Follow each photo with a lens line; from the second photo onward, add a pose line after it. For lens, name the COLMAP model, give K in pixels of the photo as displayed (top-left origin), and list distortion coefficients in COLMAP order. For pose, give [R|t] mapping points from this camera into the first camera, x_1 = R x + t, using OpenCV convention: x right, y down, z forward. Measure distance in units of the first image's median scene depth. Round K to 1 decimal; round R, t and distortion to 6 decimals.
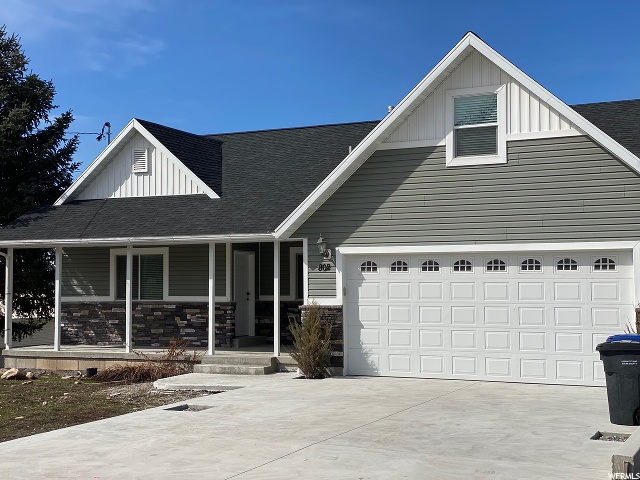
lens RADIAL K [[956.5, 0, 319.7], [0, 956.5, 235.9], [0, 0, 1]] dist [0.029895, 0.000000]
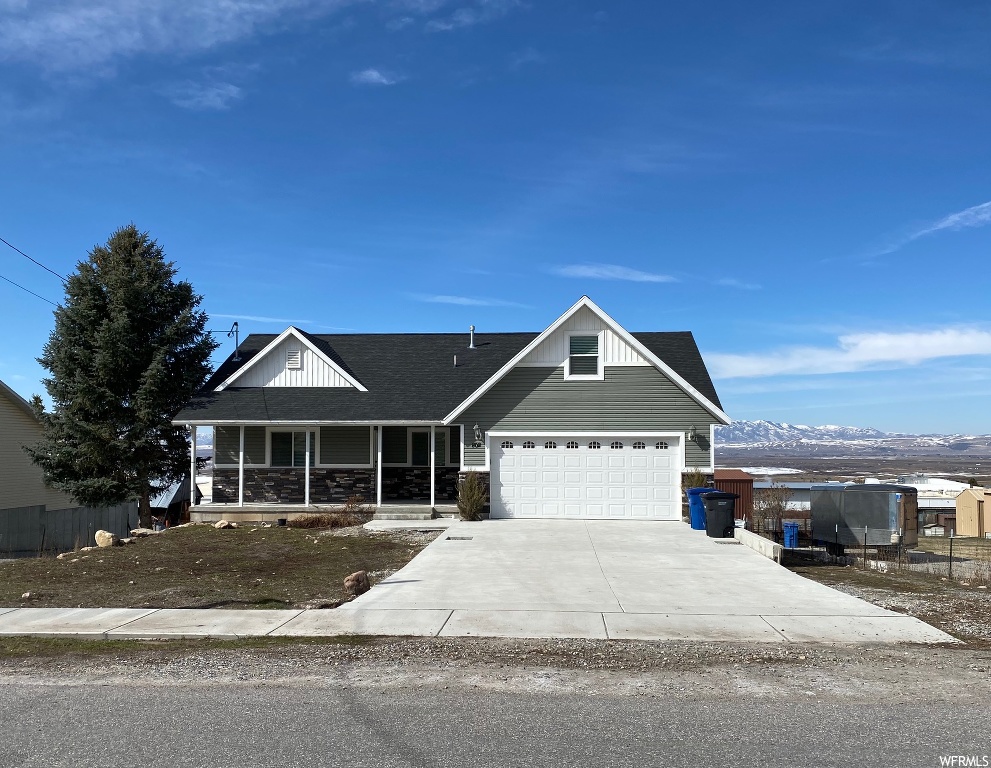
lens RADIAL K [[928.6, 0, 492.5], [0, 928.6, 389.9], [0, 0, 1]] dist [0.008787, -0.001890]
pose [[0.932703, 0.028511, 0.359517, -0.478301], [-0.024547, 0.999577, -0.015587, -0.029221], [-0.359809, 0.005713, 0.933008, -0.327533]]
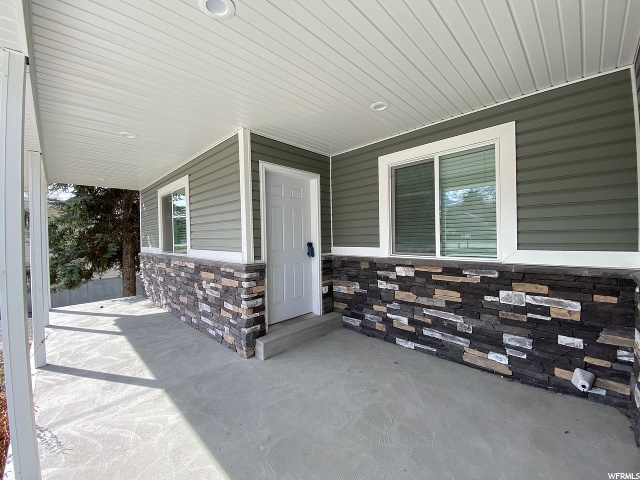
lens RADIAL K [[262.6, 0, 317.2], [0, 262.6, 237.1], [0, 0, 1]] dist [0.004805, 0.000069]
pose [[0.937004, -0.013536, -0.349055, -0.015123], [0.035833, 0.997702, 0.057500, 0.056814], [0.347475, -0.066385, 0.935337, 1.036702]]
